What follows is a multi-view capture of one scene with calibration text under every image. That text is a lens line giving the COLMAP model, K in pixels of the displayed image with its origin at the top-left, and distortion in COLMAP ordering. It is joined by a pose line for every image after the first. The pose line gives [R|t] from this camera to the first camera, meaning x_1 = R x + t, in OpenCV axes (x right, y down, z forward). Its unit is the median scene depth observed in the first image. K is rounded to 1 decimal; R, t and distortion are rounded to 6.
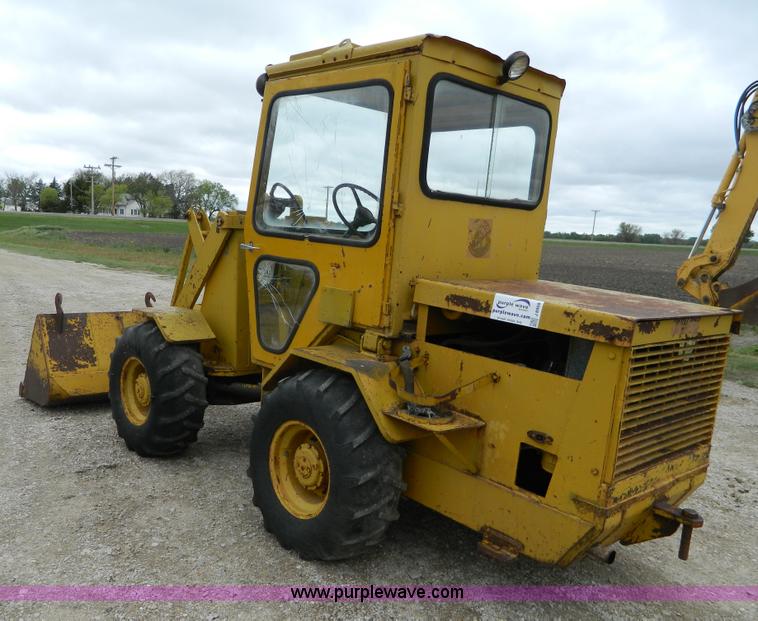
lens RADIAL K [[678.5, 0, 356.7], [0, 678.5, 326.8], [0, 0, 1]] dist [0.004078, -0.001700]
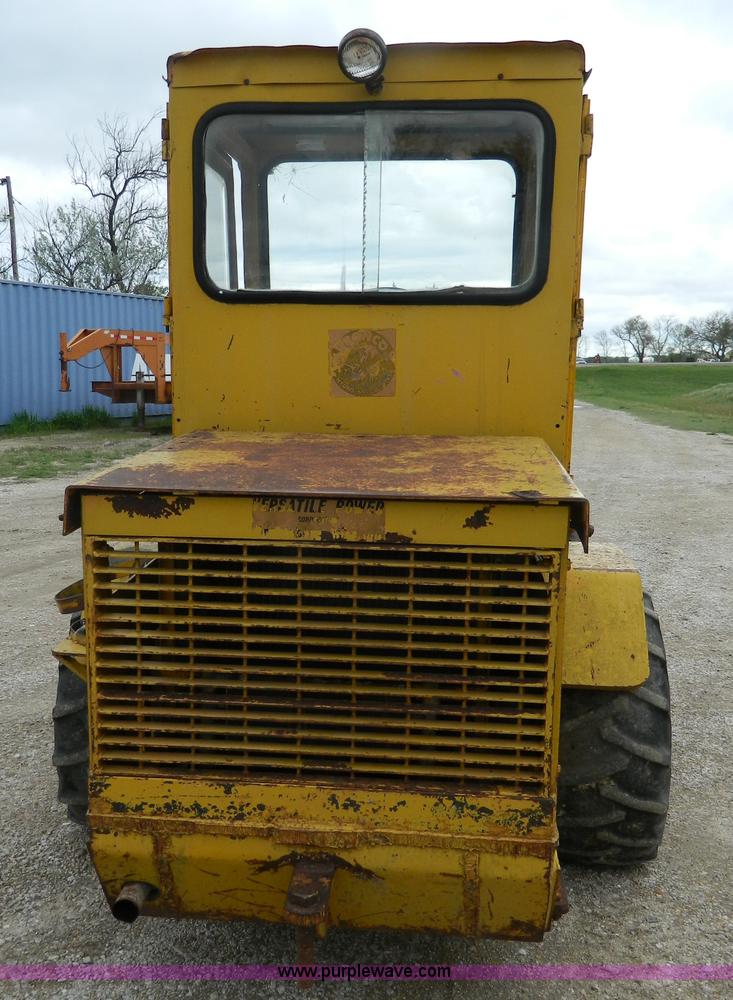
lens RADIAL K [[1056.6, 0, 364.3], [0, 1056.6, 503.0], [0, 0, 1]] dist [0.027107, 0.000000]
pose [[0.675166, 0.048781, -0.736051, 0.864680], [-0.074047, 0.997253, -0.001829, -0.008773], [0.733940, 0.055737, 0.676924, 0.398313]]
